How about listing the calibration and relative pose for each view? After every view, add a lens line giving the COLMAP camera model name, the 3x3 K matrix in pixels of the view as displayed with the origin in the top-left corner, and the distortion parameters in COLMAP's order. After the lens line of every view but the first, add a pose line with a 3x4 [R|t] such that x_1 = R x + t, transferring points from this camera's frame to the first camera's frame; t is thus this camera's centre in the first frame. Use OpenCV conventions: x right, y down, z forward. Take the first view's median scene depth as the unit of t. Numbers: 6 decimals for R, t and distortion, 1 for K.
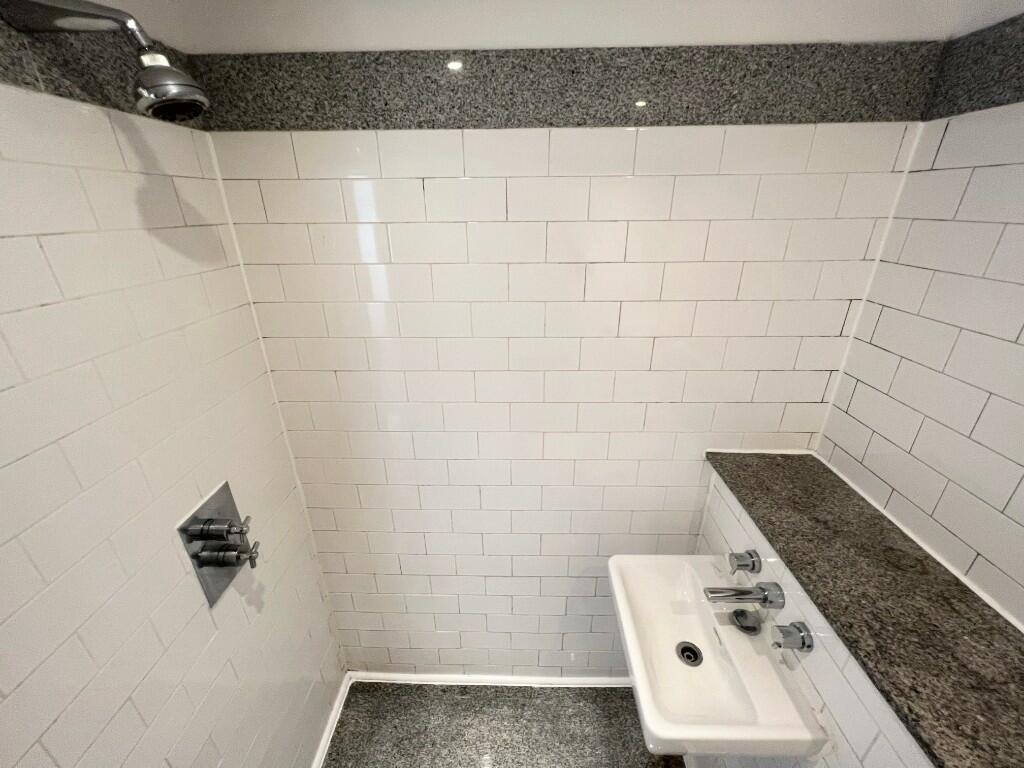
lens RADIAL K [[411.4, 0, 512.8], [0, 411.4, 382.3], [0, 0, 1]] dist [-0.001803, -0.000085]
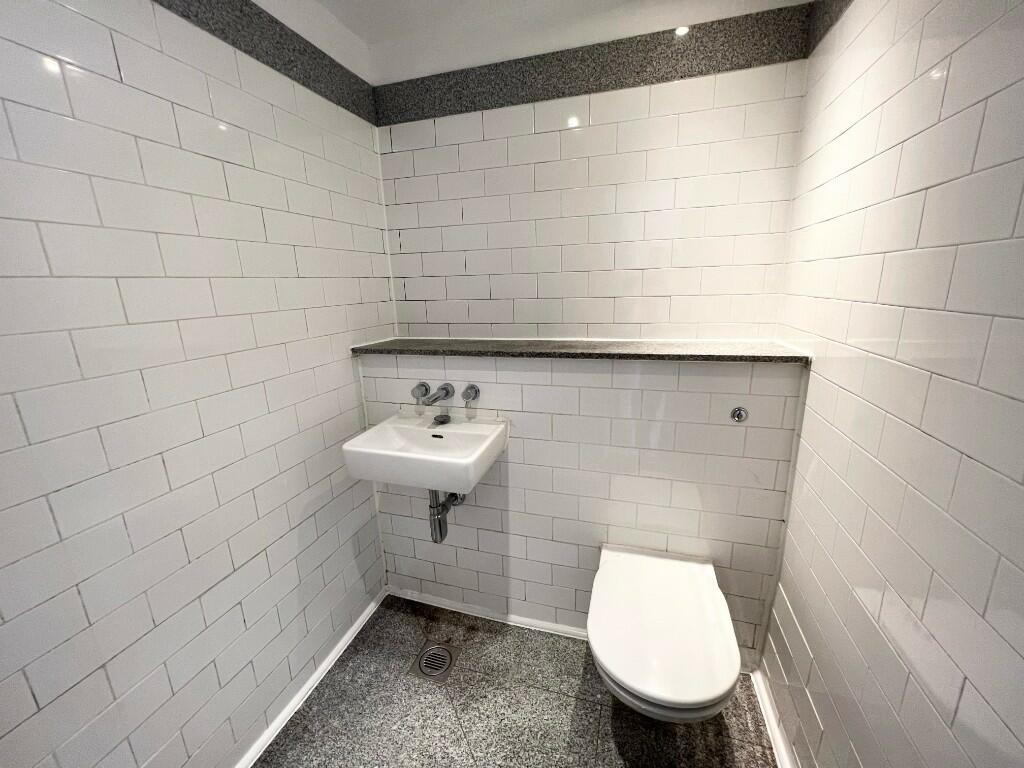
lens RADIAL K [[411.4, 0, 514.3], [0, 411.4, 383.3], [0, 0, 1]] dist [-0.001803, -0.000085]
pose [[0.264312, -0.228264, 0.937035, -0.812468], [0.406314, 0.907510, 0.106462, 0.454114], [-0.874670, 0.352591, 0.332613, 0.251187]]
